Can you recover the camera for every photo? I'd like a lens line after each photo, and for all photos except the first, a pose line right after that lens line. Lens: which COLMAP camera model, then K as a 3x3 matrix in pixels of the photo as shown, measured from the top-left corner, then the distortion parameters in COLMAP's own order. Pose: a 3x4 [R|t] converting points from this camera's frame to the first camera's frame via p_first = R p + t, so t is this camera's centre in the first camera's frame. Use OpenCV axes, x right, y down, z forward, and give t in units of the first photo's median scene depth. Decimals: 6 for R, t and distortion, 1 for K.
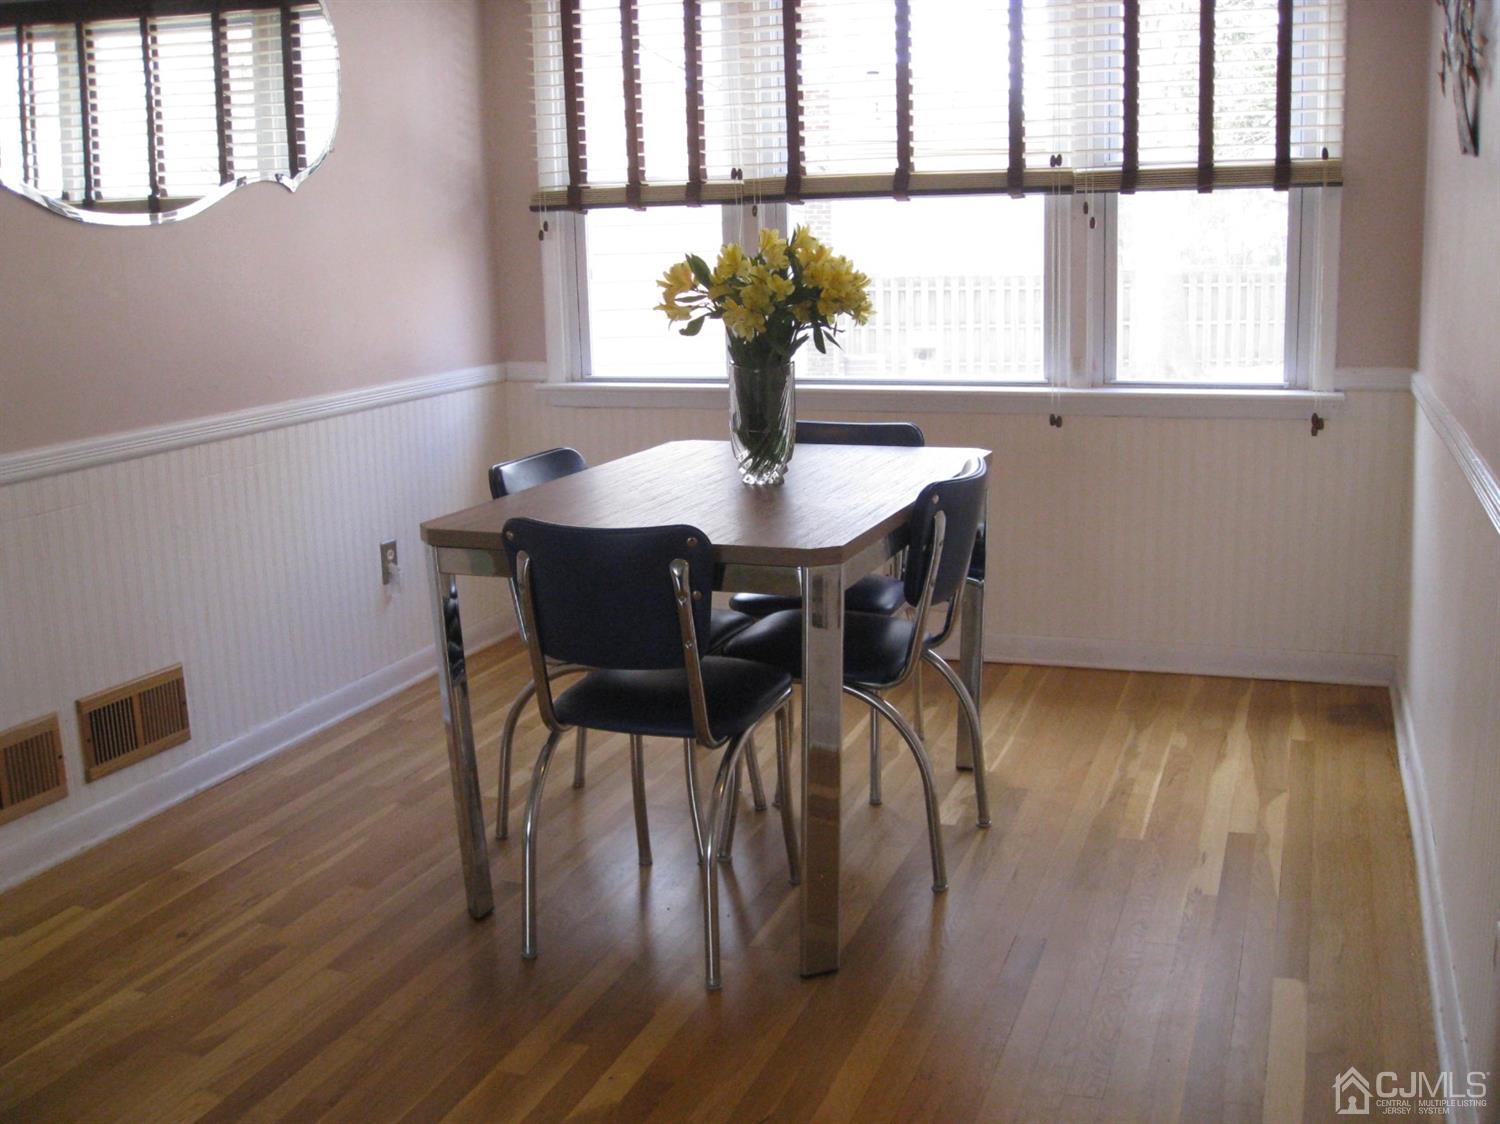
lens RADIAL K [[1539.9, 0, 750.0], [0, 1539.9, 562.0], [0, 0, 1]] dist [-0.164652, 0.146964]
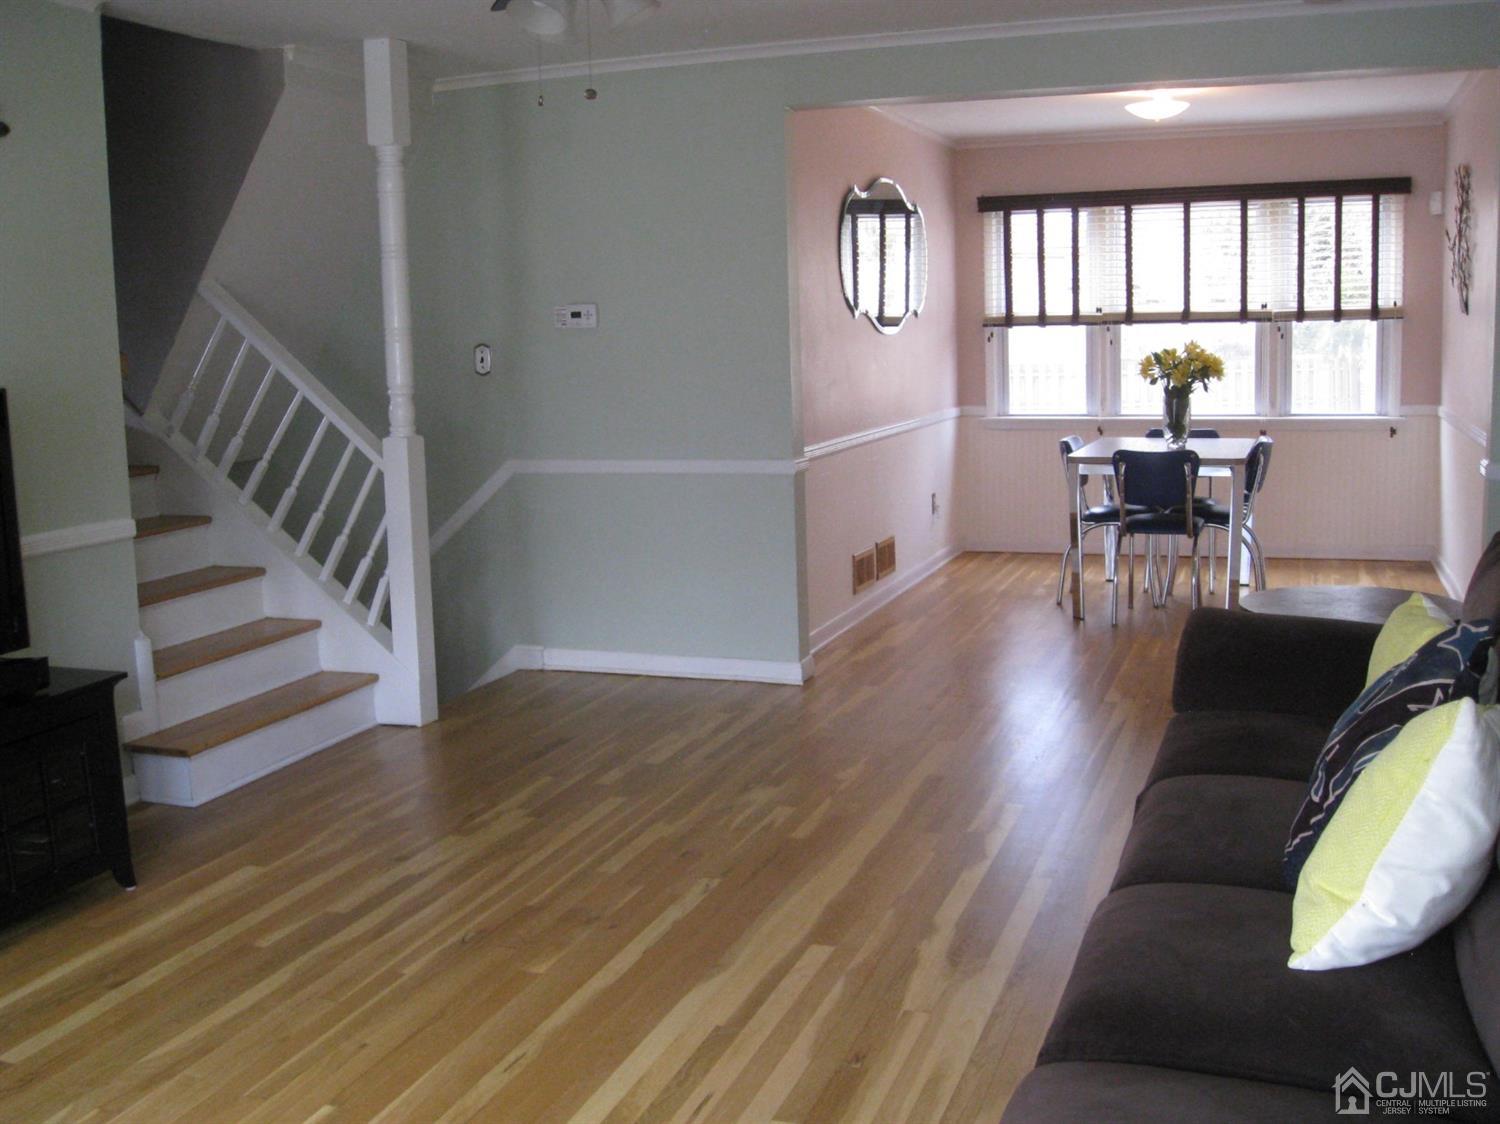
lens RADIAL K [[1539.9, 0, 750.0], [0, 1539.9, 562.0], [0, 0, 1]] dist [-0.164652, 0.146964]
pose [[0.999979, -0.002843, 0.005739, -0.509985], [0.003167, 0.998360, -0.057163, 0.197796], [-0.005567, 0.057180, 0.998348, -1.025409]]
